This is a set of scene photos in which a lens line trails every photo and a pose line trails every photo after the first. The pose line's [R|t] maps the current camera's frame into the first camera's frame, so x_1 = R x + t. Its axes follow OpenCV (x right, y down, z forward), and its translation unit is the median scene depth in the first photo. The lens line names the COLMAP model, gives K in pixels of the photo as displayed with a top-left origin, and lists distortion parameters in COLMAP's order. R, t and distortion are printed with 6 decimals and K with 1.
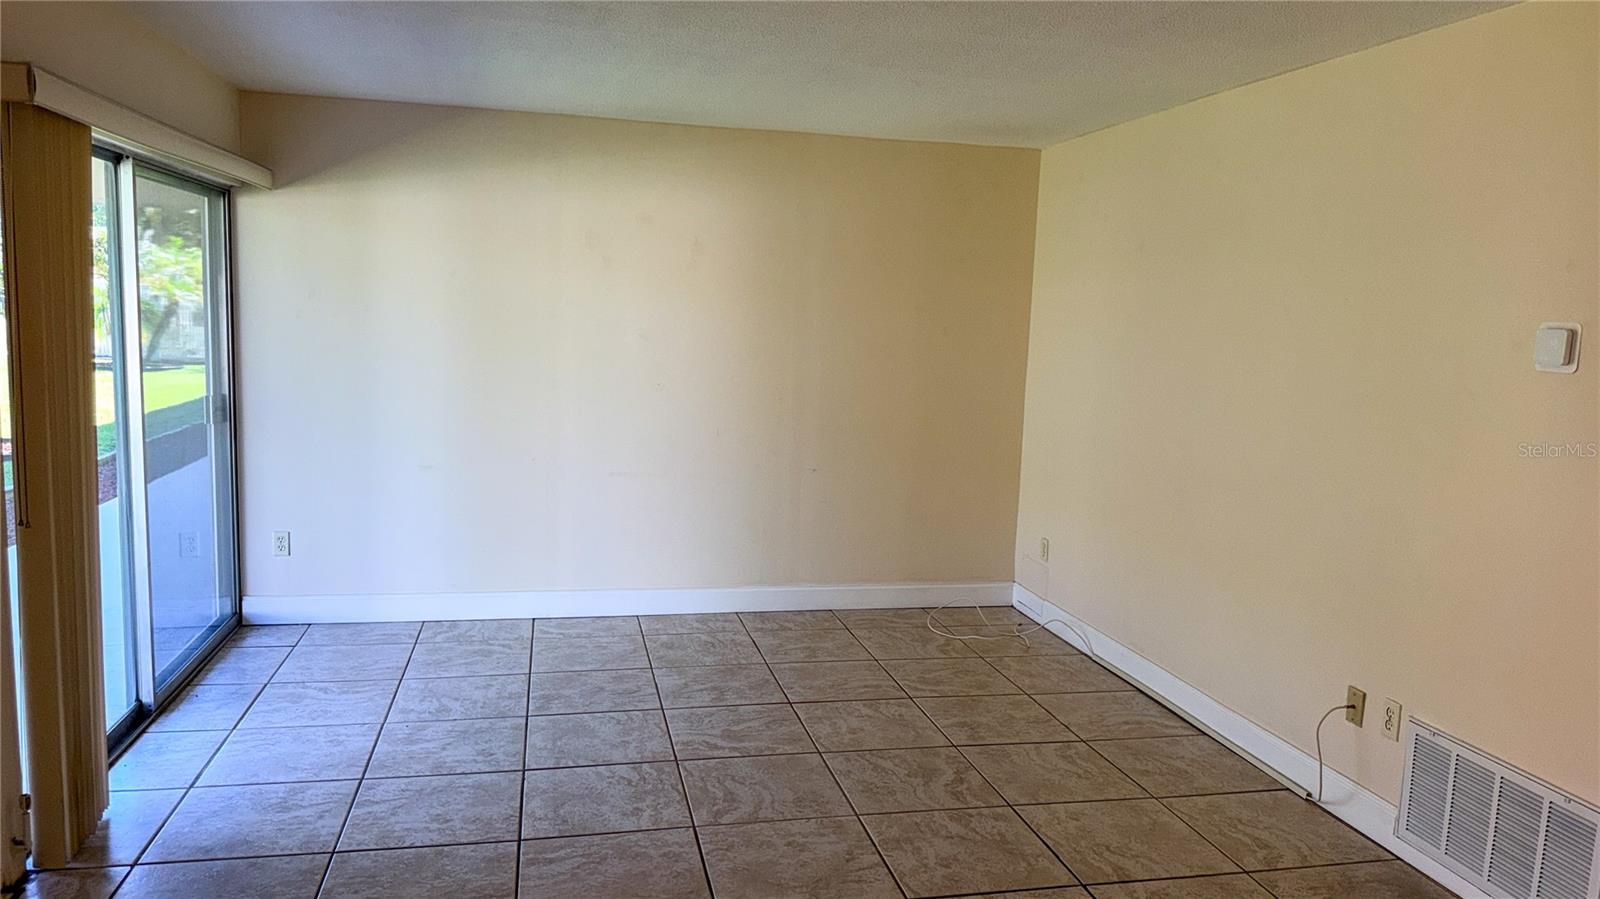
lens RADIAL K [[1140.8, 0, 799.0], [0, 1140.8, 451.7], [0, 0, 1]] dist [0.062213, -0.067087]
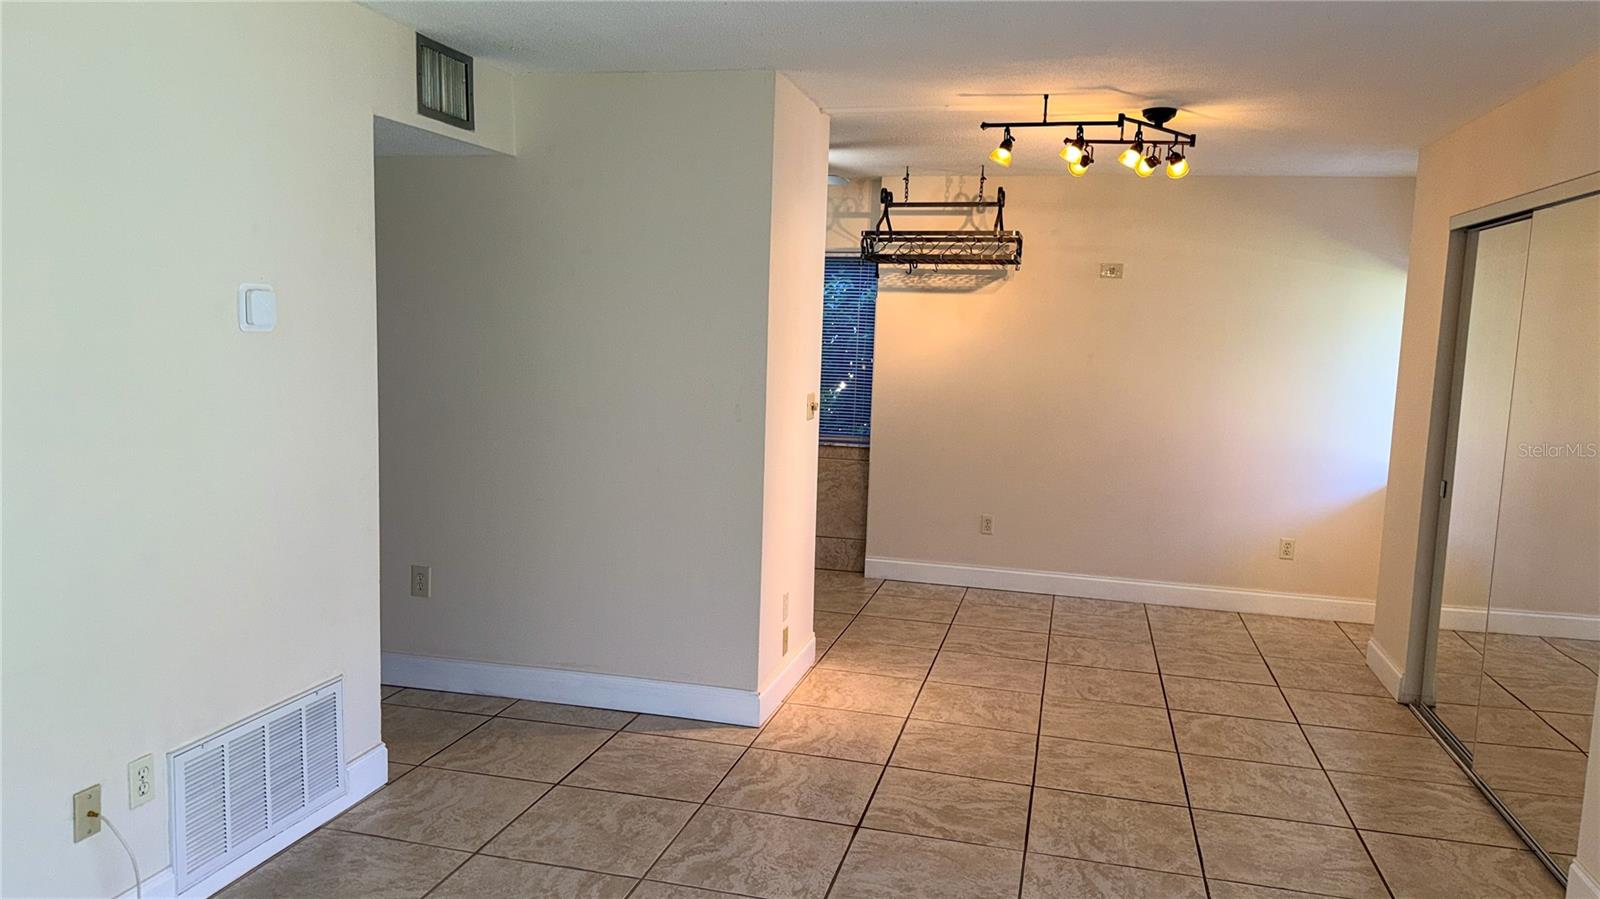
lens RADIAL K [[1140.8, 0, 785.1], [0, 1140.8, 464.7], [0, 0, 1]] dist [0.062213, -0.067087]
pose [[-0.889514, -0.107936, 0.443977, -0.246988], [0.004393, 0.969632, 0.244529, -0.199547], [-0.456888, 0.219463, -0.862027, 1.634586]]
